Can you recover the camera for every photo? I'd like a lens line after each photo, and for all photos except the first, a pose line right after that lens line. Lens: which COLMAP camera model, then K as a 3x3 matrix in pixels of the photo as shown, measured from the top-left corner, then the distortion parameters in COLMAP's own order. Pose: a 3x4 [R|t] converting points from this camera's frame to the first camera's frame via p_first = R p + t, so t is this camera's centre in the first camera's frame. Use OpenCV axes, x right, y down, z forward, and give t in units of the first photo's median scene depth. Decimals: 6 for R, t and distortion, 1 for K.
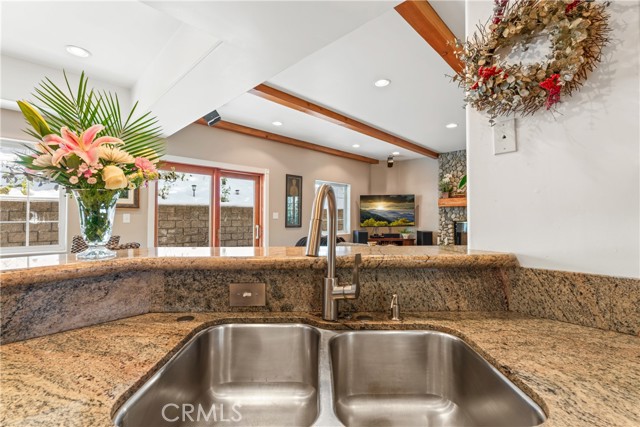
lens RADIAL K [[292.8, 0, 318.2], [0, 292.8, 214.8], [0, 0, 1]] dist [-0.000659, 0.000560]
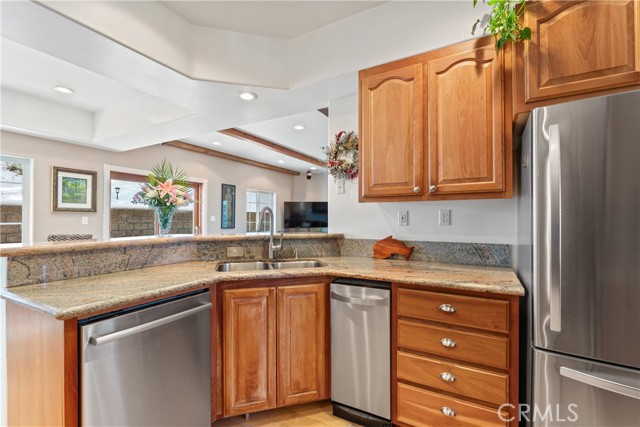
lens RADIAL K [[292.8, 0, 318.2], [0, 292.8, 214.8], [0, 0, 1]] dist [-0.000659, 0.000560]
pose [[0.967331, 0.004643, 0.253472, -0.190899], [-0.001873, 0.999936, -0.011170, -0.000178], [-0.253508, 0.010331, 0.967278, -1.429548]]
